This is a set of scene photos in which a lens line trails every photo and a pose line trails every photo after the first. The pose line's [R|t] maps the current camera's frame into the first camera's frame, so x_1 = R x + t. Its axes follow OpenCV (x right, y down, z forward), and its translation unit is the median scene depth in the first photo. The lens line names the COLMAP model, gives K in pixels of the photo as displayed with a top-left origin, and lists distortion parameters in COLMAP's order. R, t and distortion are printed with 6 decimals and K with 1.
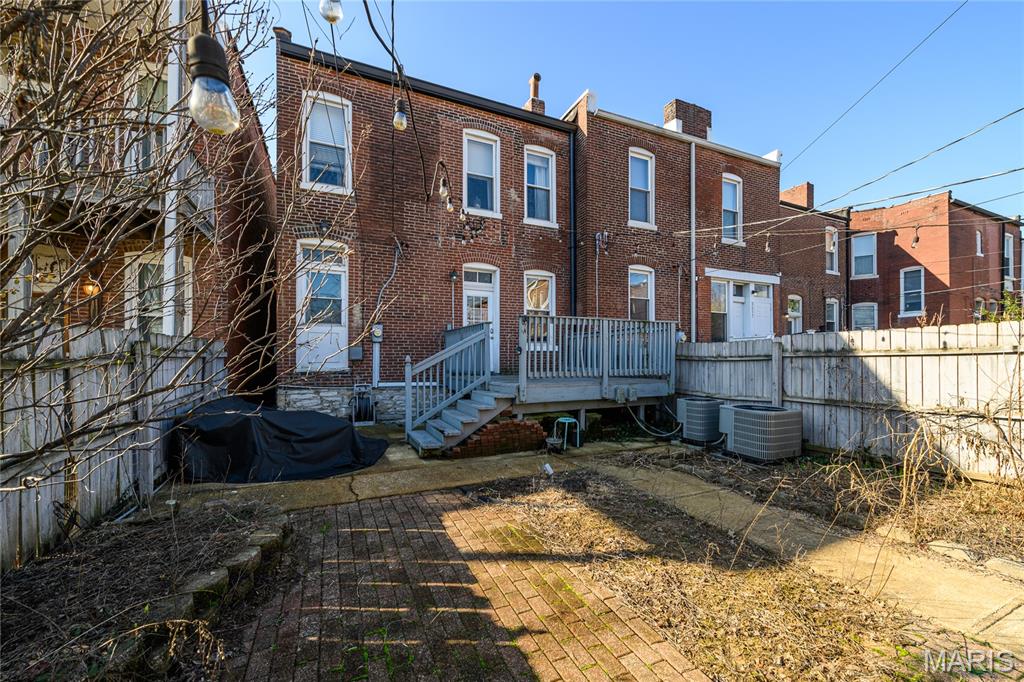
lens RADIAL K [[394.8, 0, 522.9], [0, 394.8, 352.0], [0, 0, 1]] dist [0.001707, -0.000684]
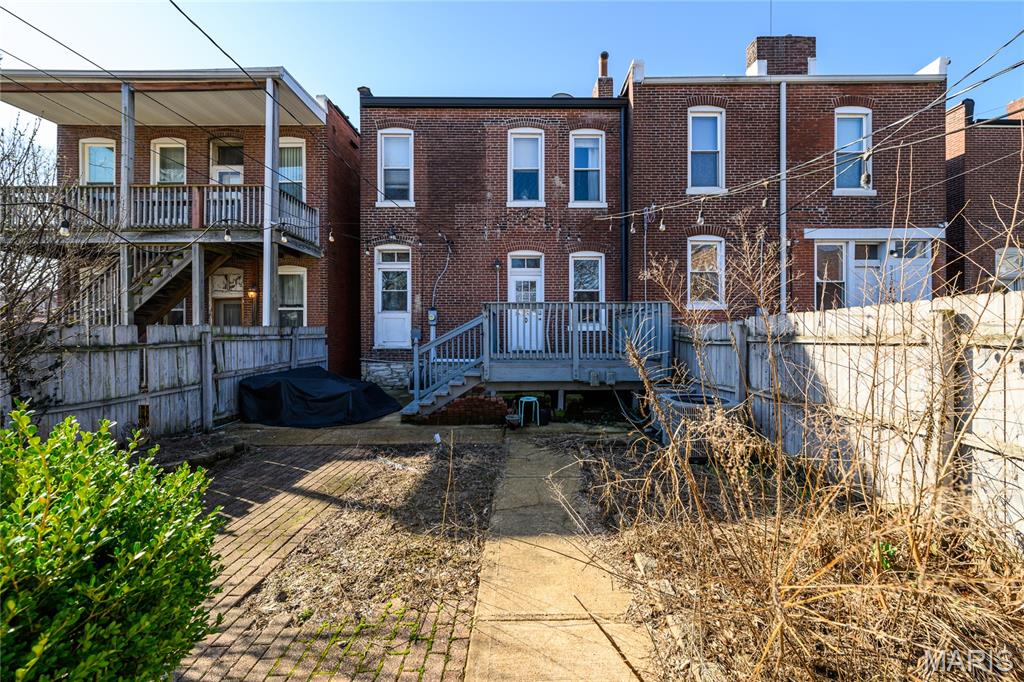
lens RADIAL K [[394.8, 0, 539.0], [0, 394.8, 328.1], [0, 0, 1]] dist [0.001707, -0.000684]
pose [[0.917044, -0.005767, -0.398745, 0.350304], [0.006985, 0.999974, 0.001603, -0.013233], [0.398726, -0.004255, 0.917060, 0.020659]]
